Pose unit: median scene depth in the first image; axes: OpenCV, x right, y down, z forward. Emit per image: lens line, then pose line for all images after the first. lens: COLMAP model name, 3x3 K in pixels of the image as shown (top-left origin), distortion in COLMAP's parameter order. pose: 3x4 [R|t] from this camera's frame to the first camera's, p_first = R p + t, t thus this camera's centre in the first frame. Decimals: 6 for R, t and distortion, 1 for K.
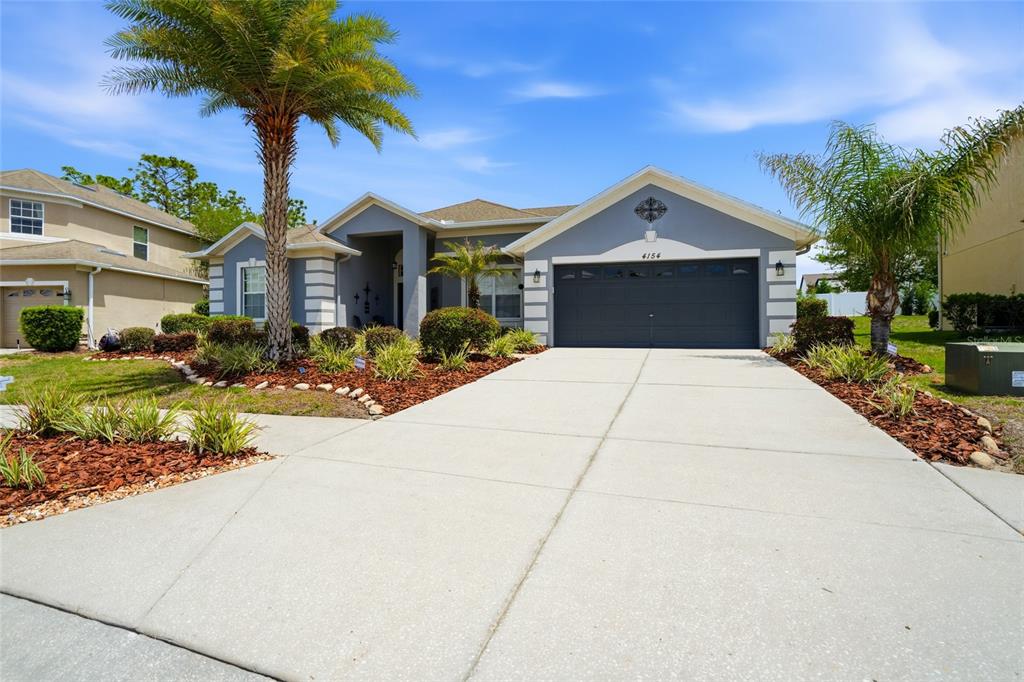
lens RADIAL K [[497.4, 0, 487.2], [0, 497.4, 337.4], [0, 0, 1]] dist [-0.063703, 0.024011]
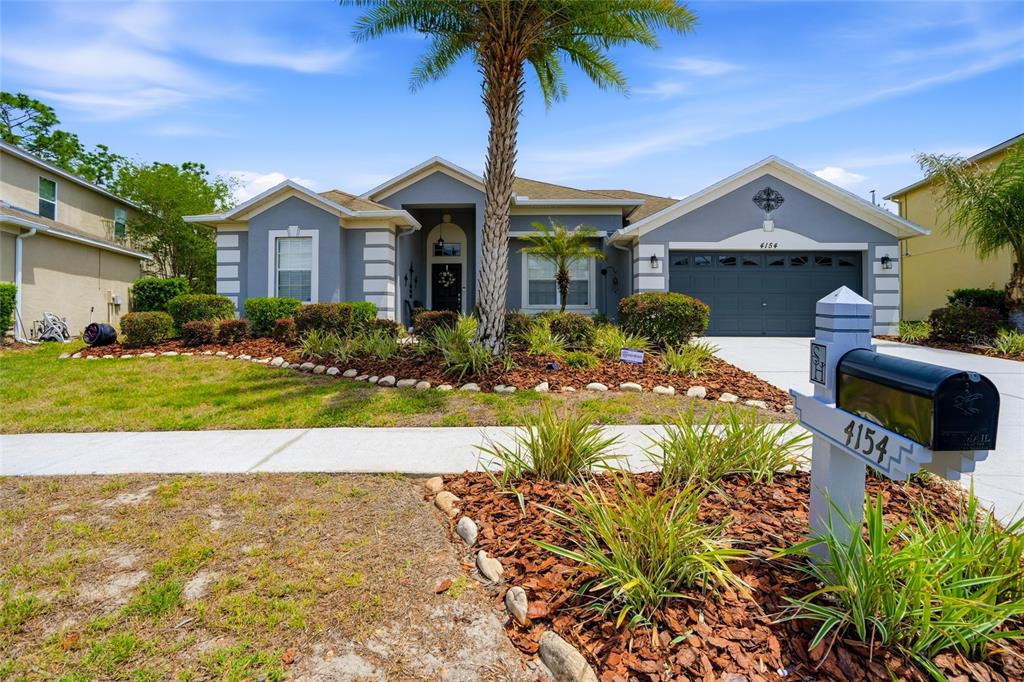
lens RADIAL K [[512.6, 0, 508.3], [0, 512.6, 324.2], [0, 0, 1]] dist [-0.068251, 0.025799]
pose [[0.964652, 0.002153, 0.263518, -0.365723], [-0.000989, 0.999989, -0.004549, 0.000432], [-0.263525, 0.004128, 0.964644, 0.122585]]
